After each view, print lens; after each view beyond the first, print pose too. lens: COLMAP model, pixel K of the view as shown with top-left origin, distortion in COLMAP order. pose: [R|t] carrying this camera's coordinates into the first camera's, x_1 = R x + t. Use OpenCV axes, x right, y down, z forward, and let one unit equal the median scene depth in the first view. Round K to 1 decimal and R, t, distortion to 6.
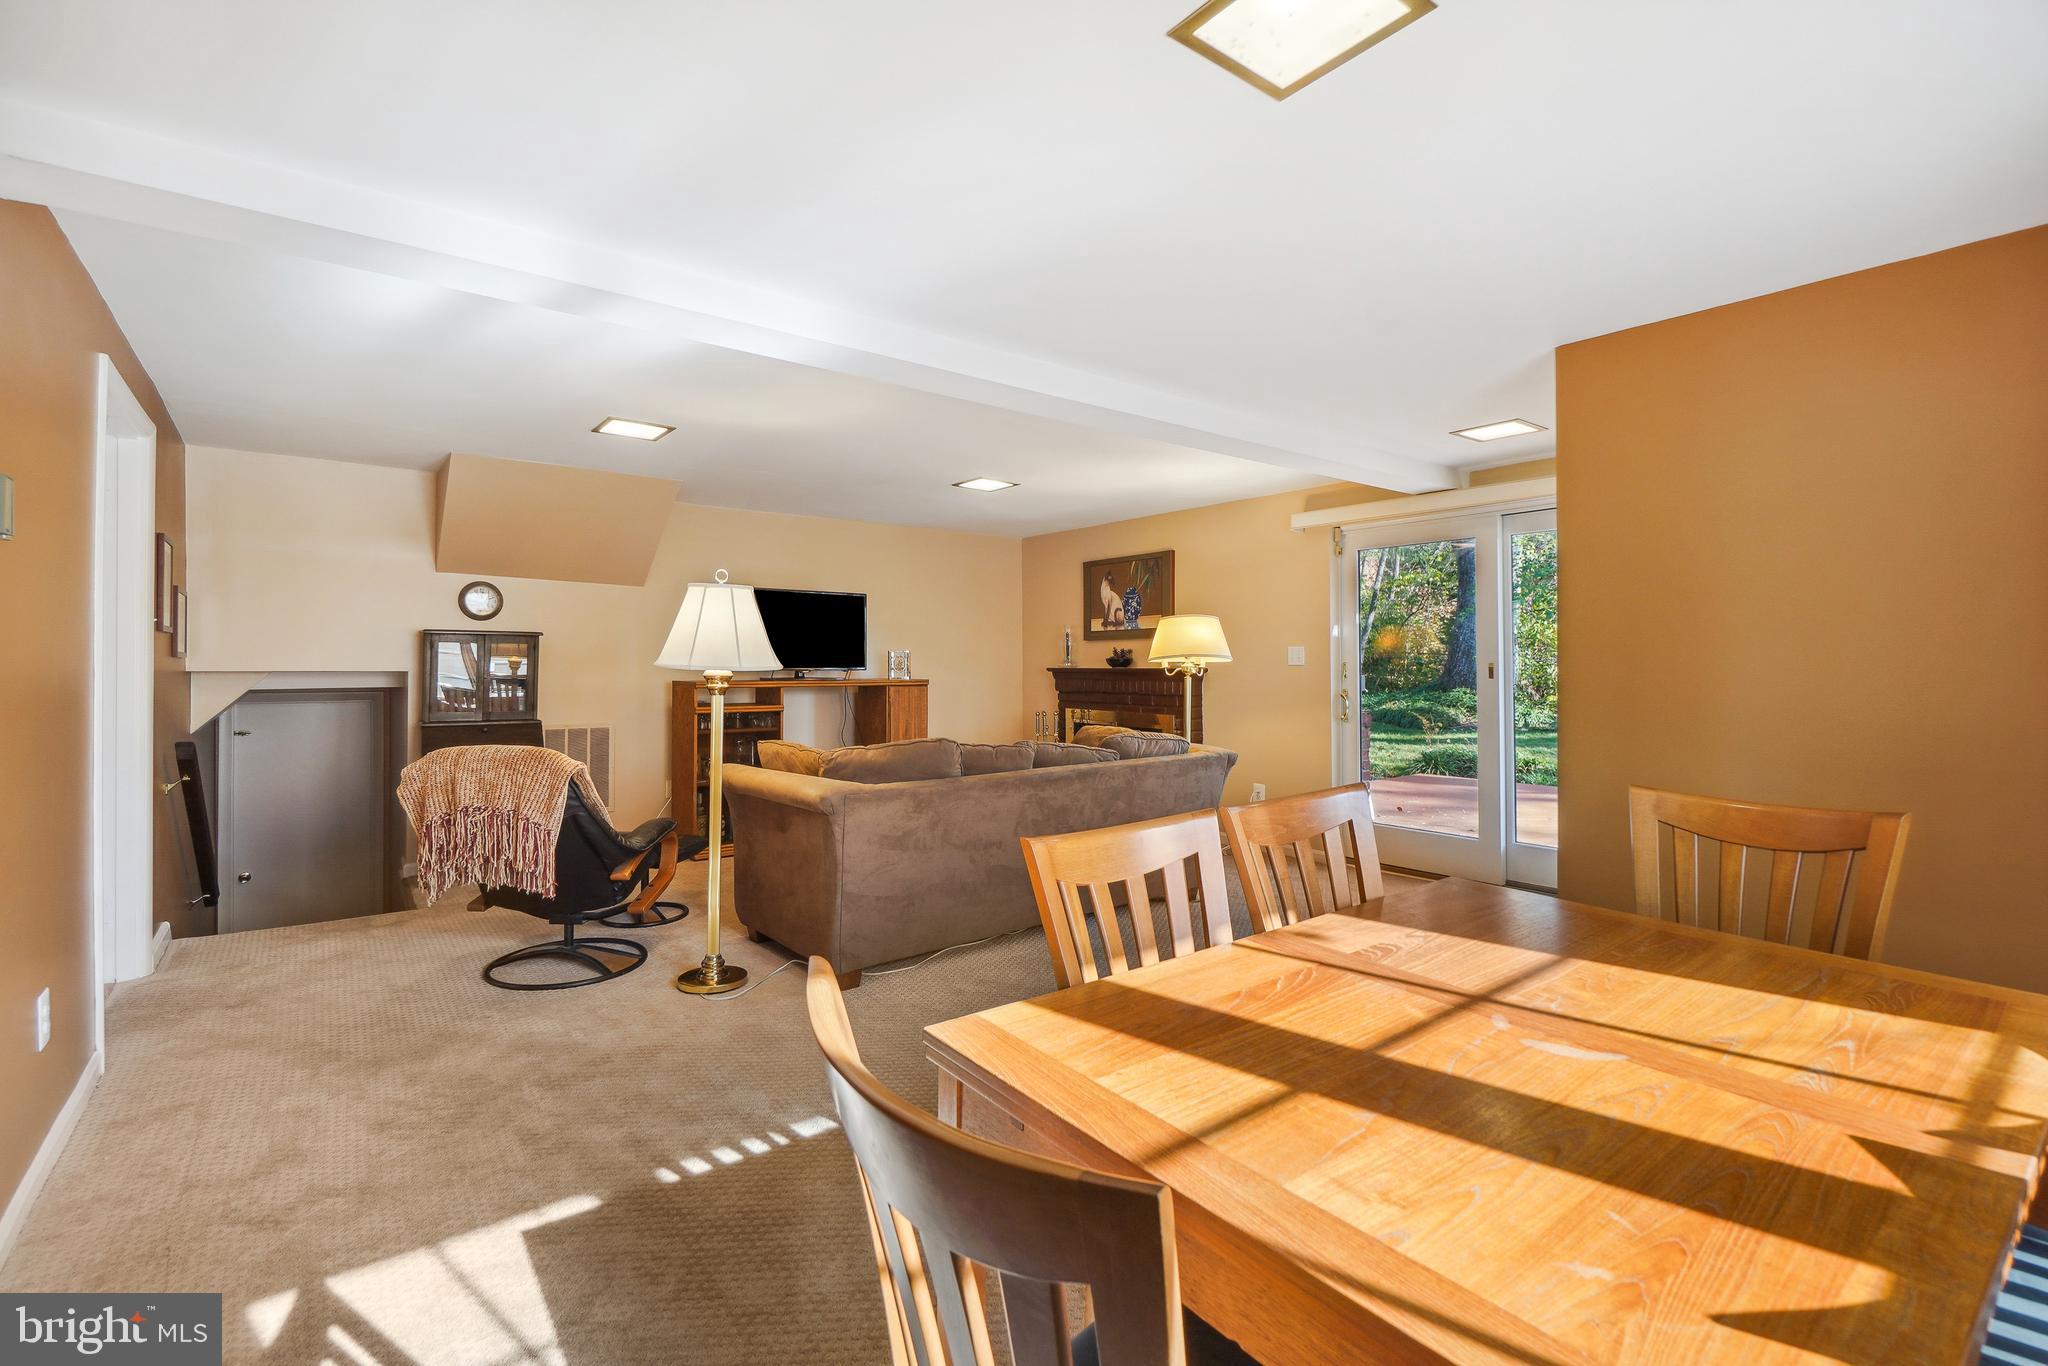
lens RADIAL K [[915.2, 0, 1030.4], [0, 915.2, 666.8], [0, 0, 1]] dist [-0.002861, 0.000665]
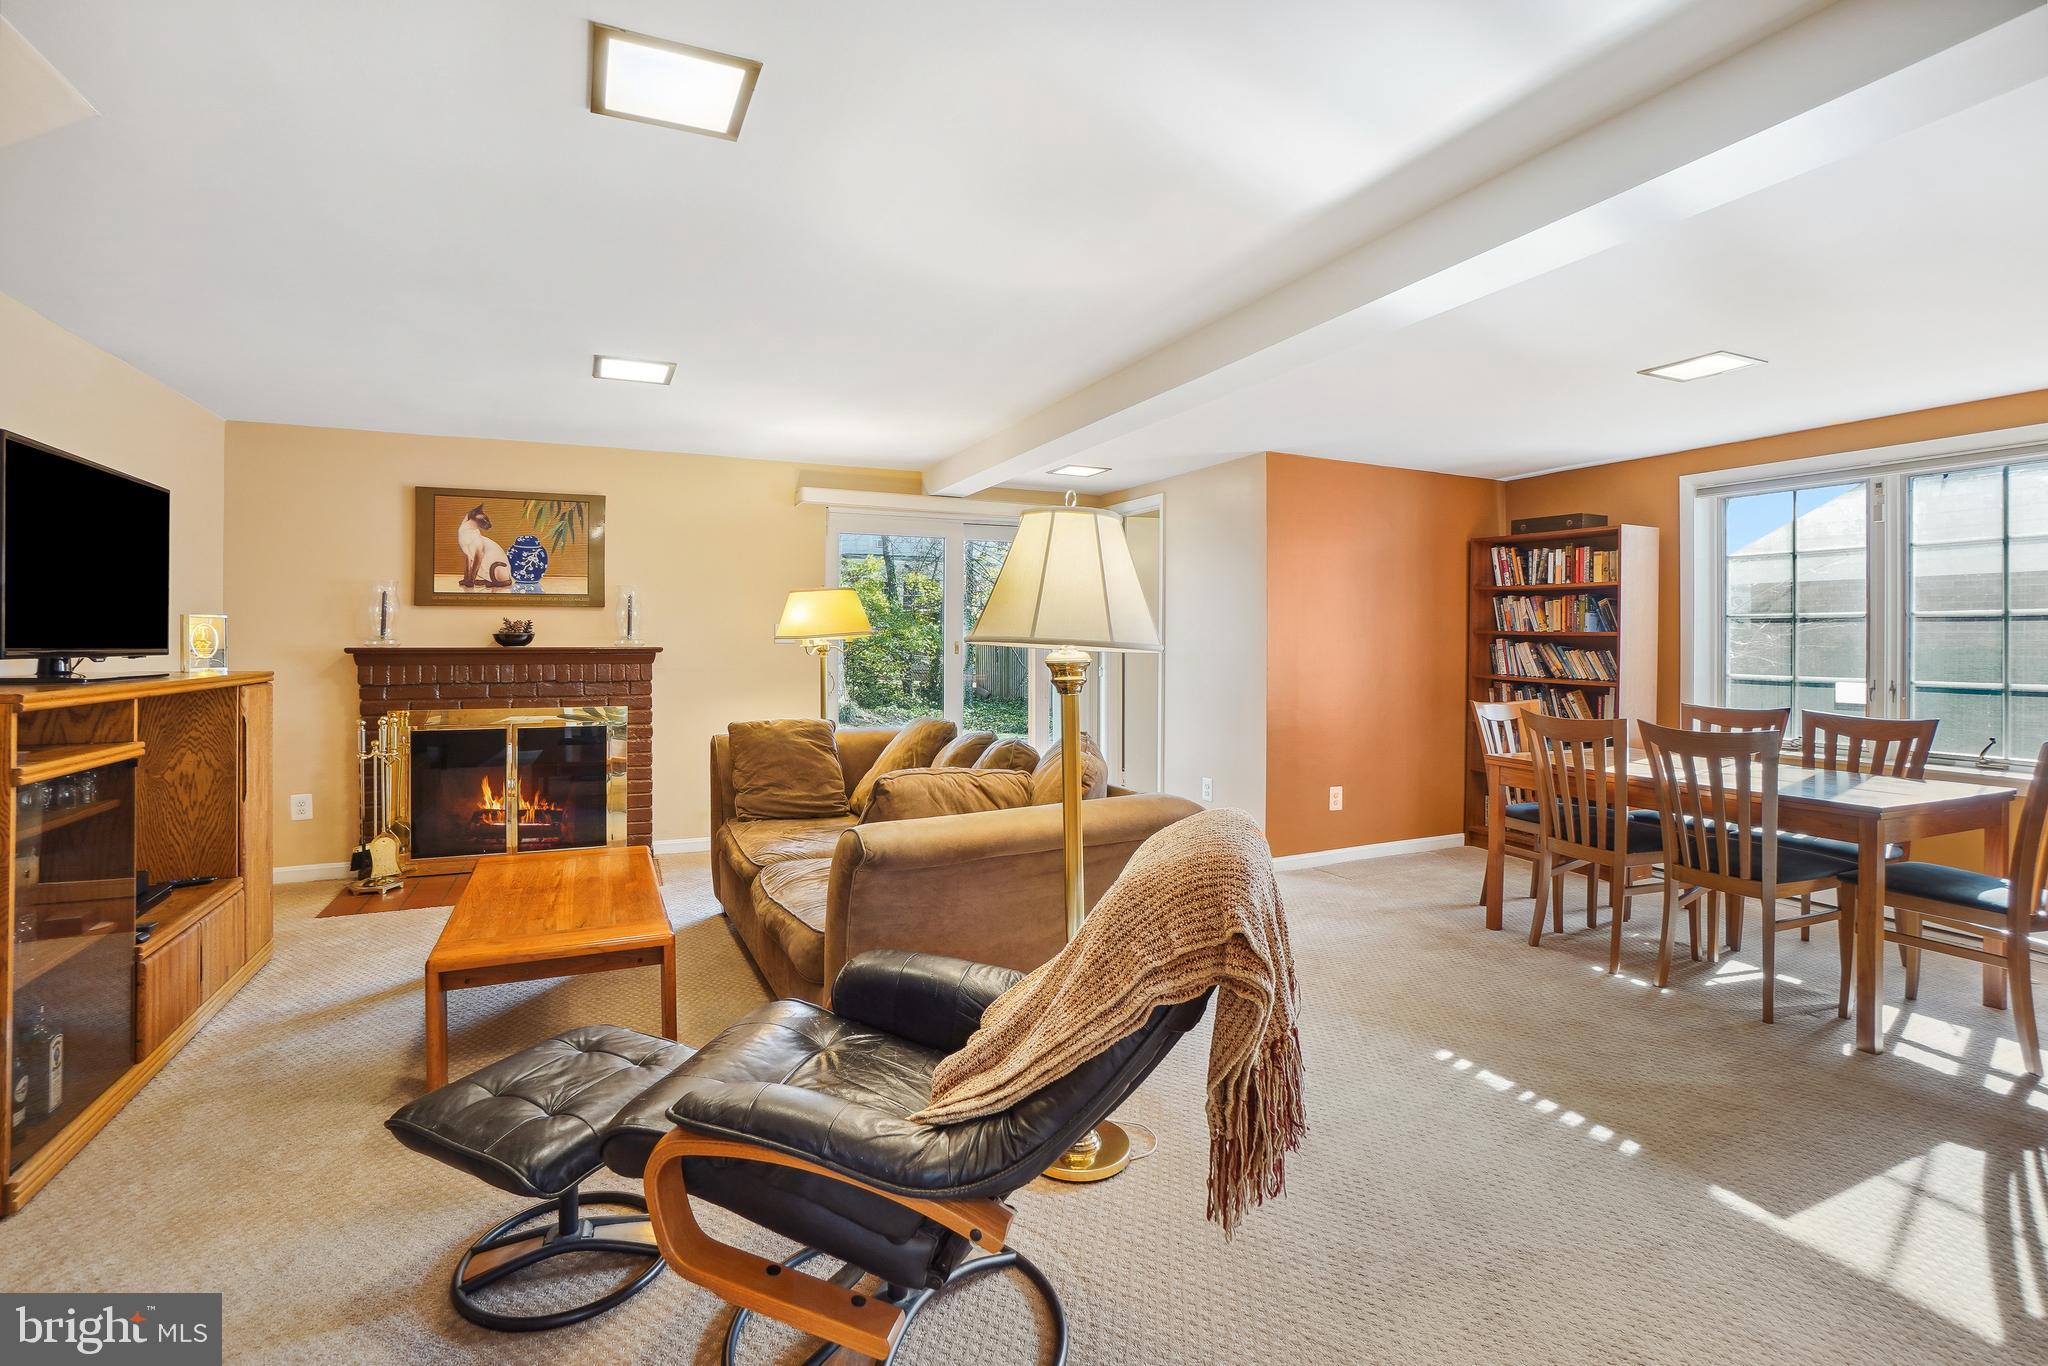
lens RADIAL K [[915.2, 0, 995.3], [0, 915.2, 640.0], [0, 0, 1]] dist [-0.002861, 0.000665]
pose [[0.239100, -0.002432, 0.970992, -0.497433], [0.005236, 0.999986, 0.001215, -0.003010], [-0.970981, 0.004794, 0.239109, 0.462301]]
